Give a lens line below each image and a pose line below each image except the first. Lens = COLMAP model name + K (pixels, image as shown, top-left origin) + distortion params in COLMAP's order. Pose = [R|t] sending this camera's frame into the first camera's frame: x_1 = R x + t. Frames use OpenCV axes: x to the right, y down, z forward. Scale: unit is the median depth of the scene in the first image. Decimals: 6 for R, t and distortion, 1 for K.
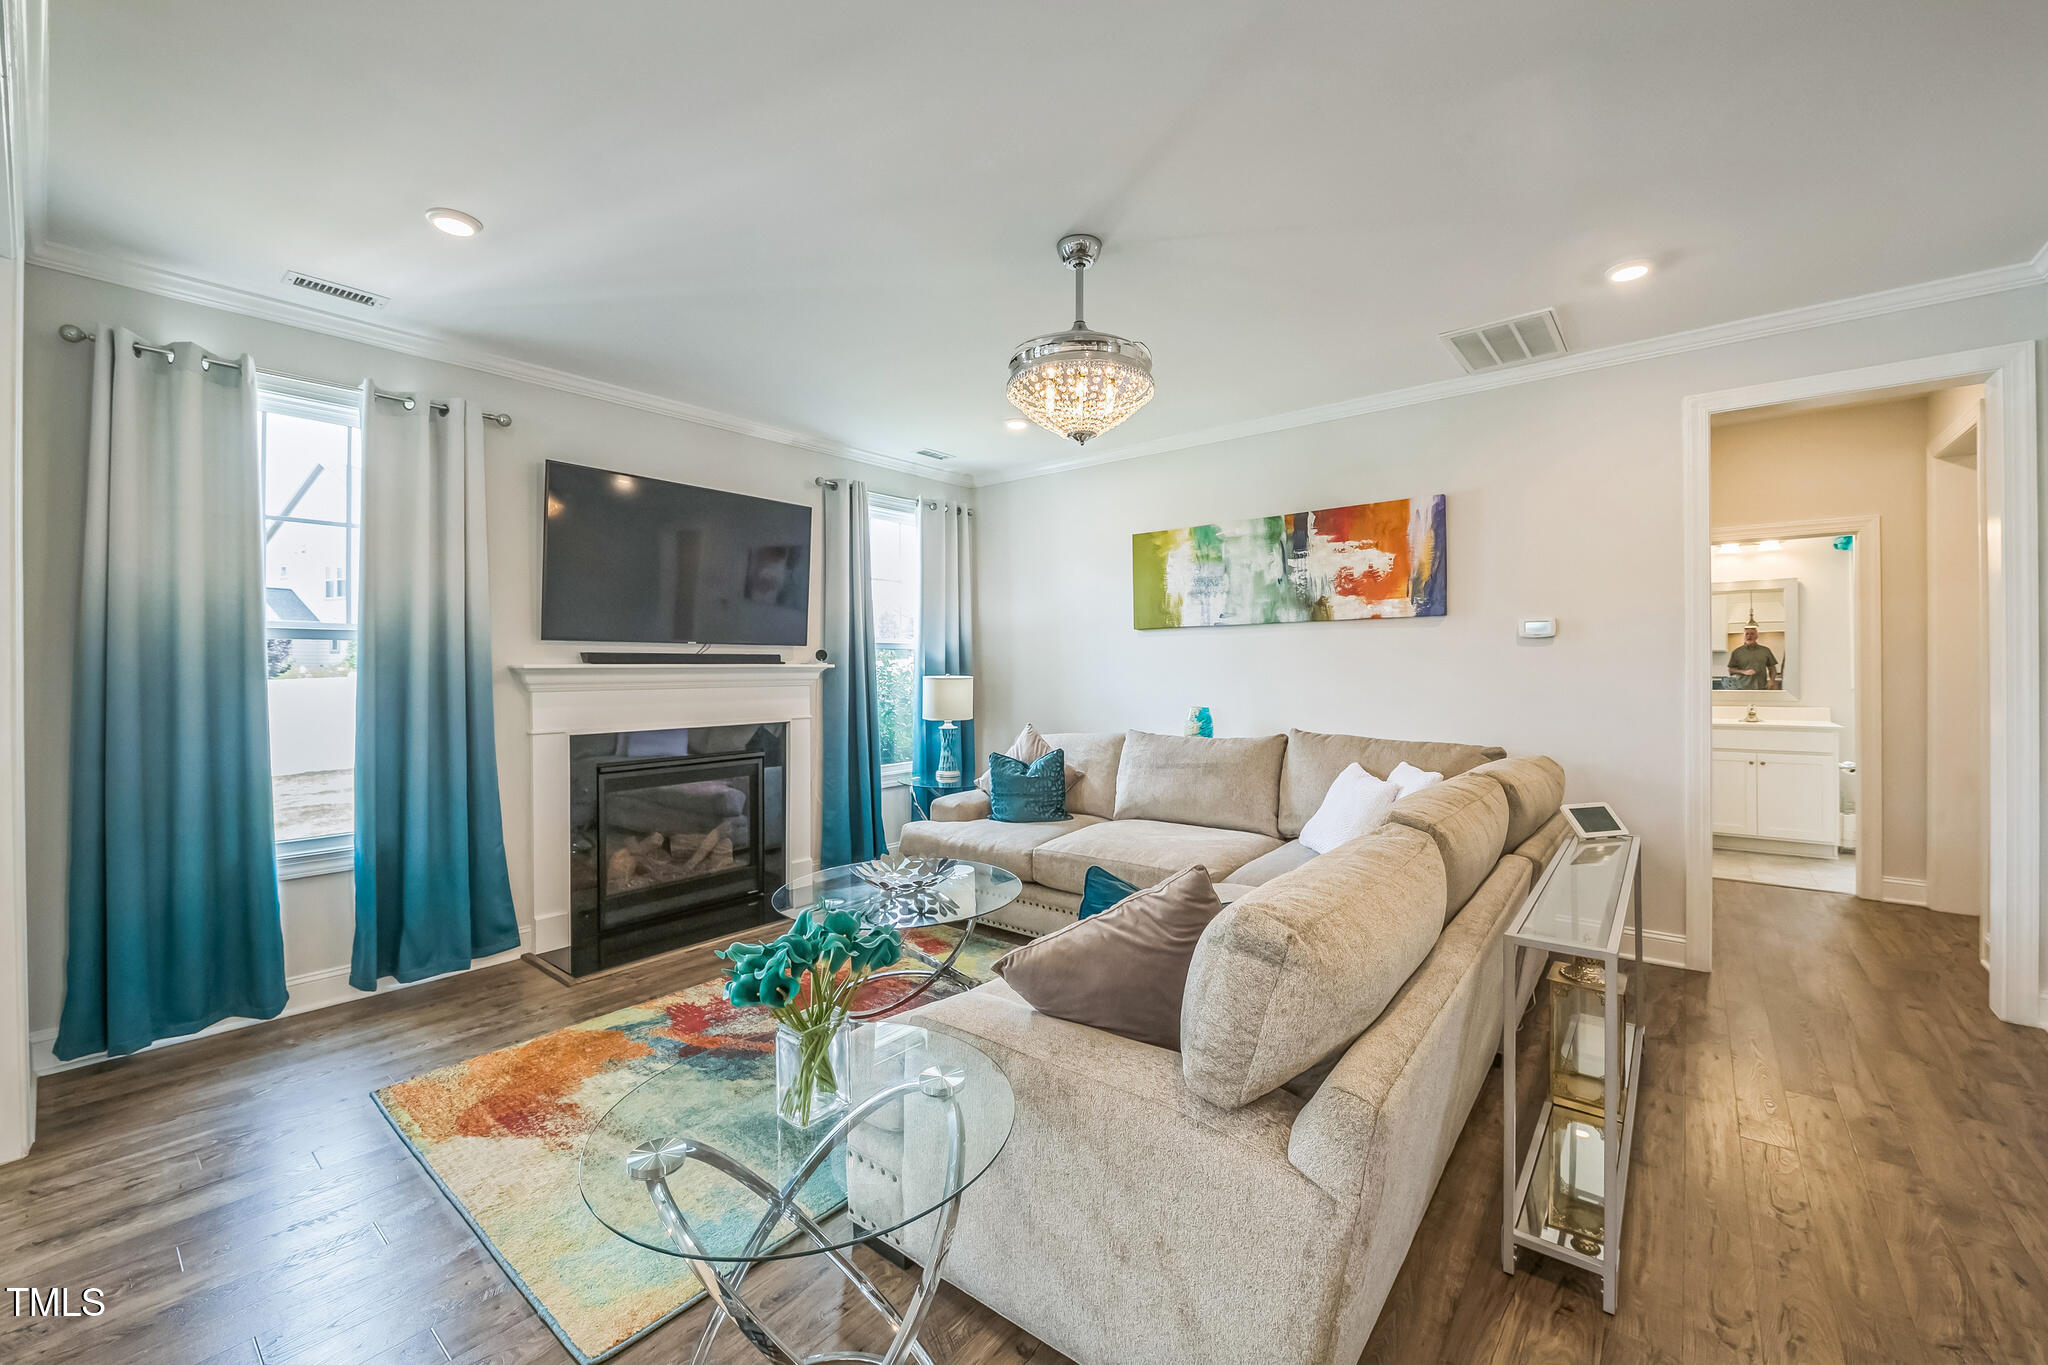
lens RADIAL K [[808.2, 0, 1020.8], [0, 808.2, 674.7], [0, 0, 1]] dist [-0.000529, -0.011230]
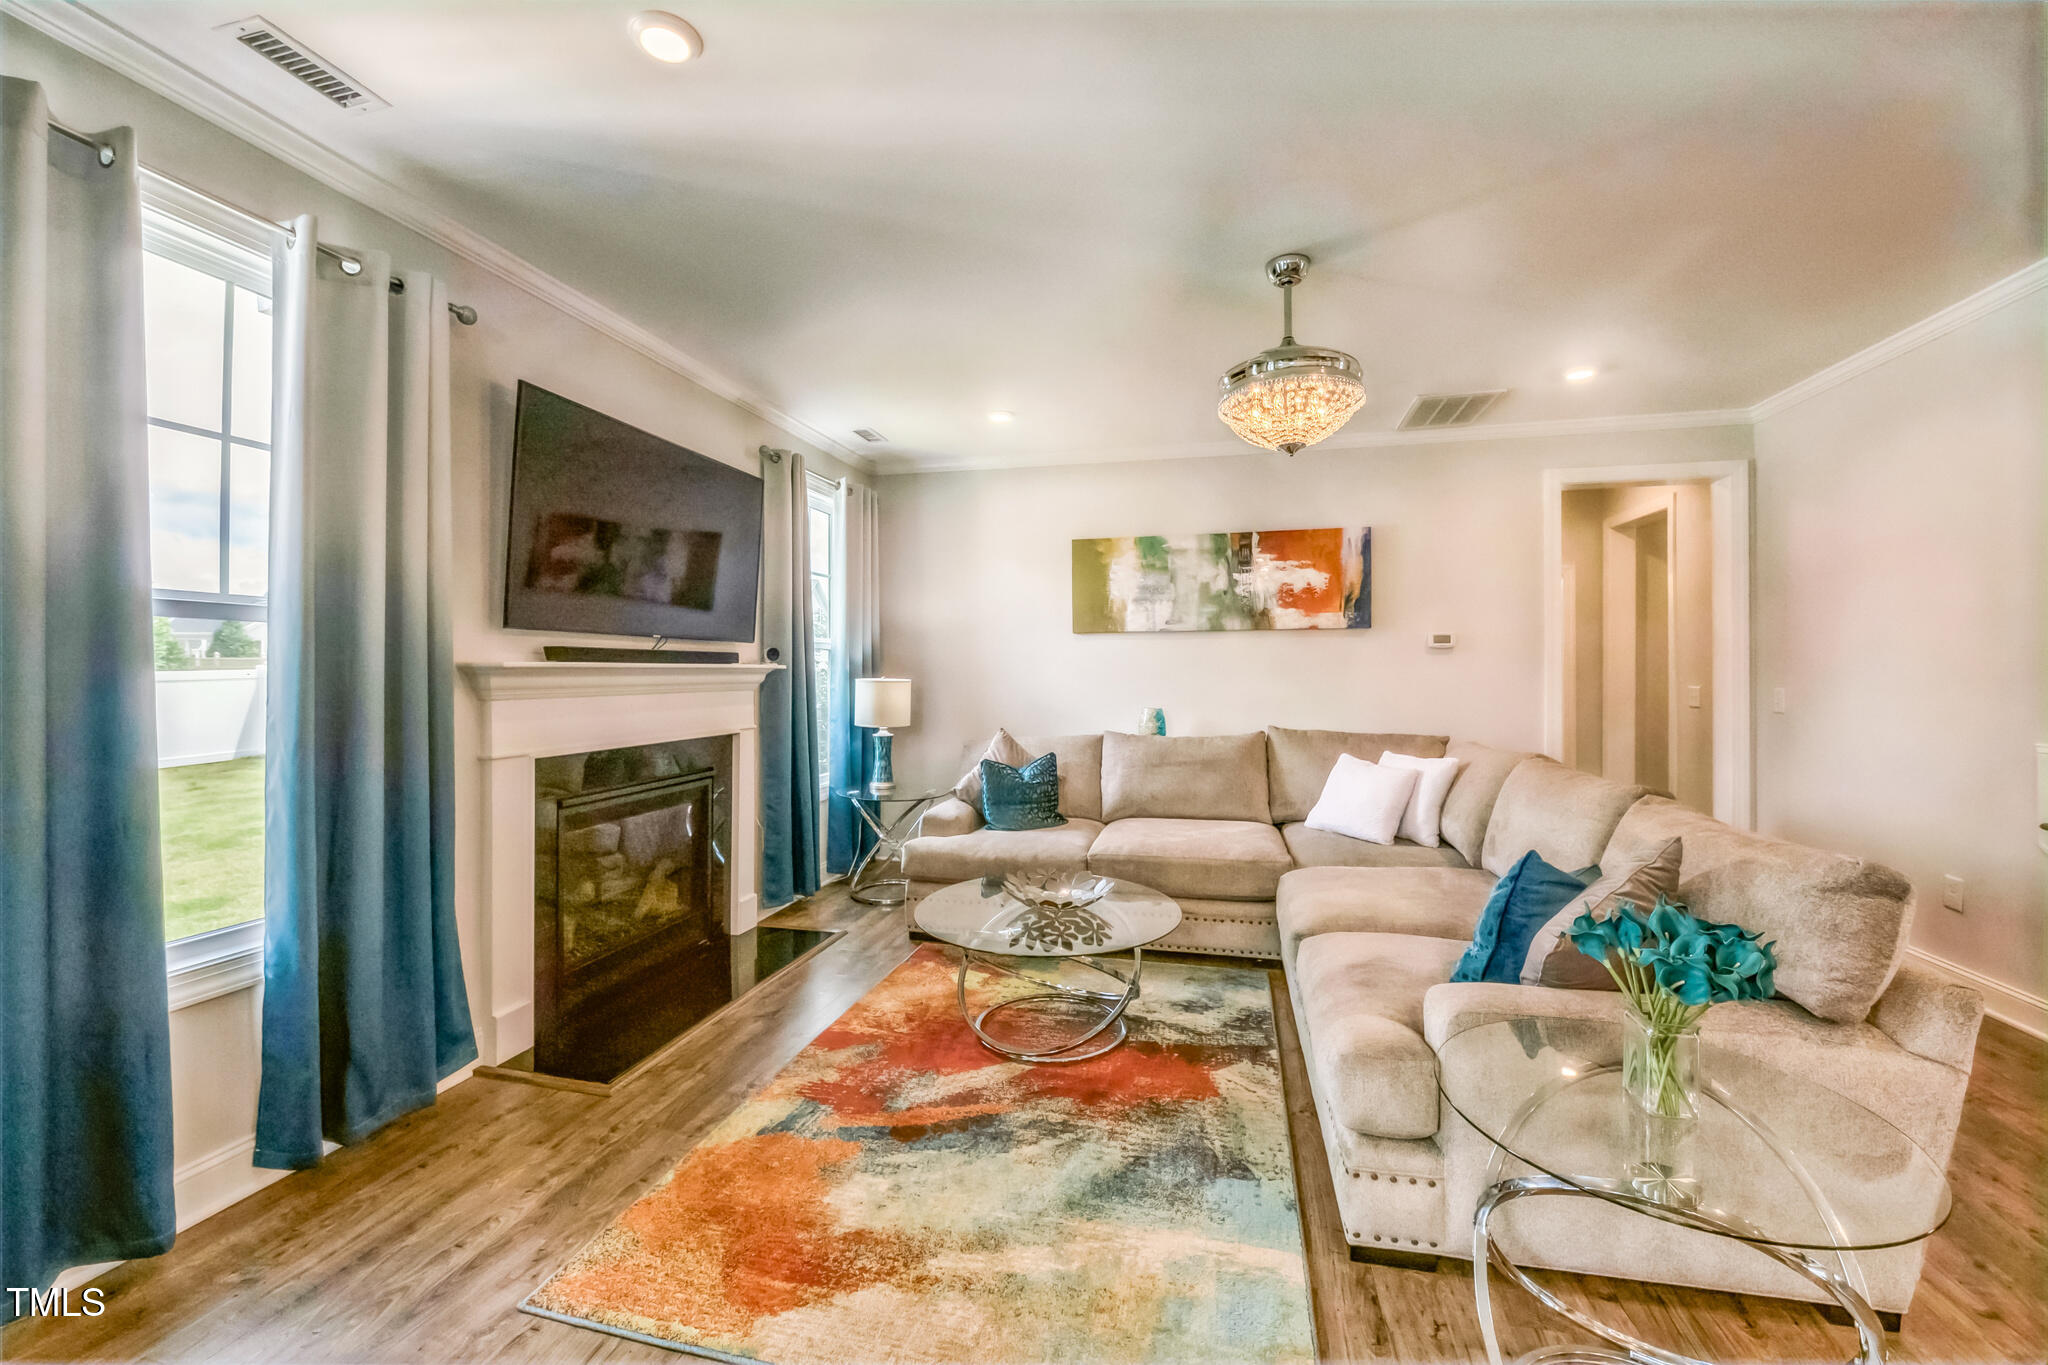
lens RADIAL K [[808.2, 0, 1020.8], [0, 808.2, 674.7], [0, 0, 1]] dist [-0.000529, -0.011230]
pose [[0.902894, 0.002693, 0.429855, -0.417983], [-0.000601, 0.999987, -0.005002, 0.002100], [-0.429863, 0.004258, 0.902884, 0.129864]]
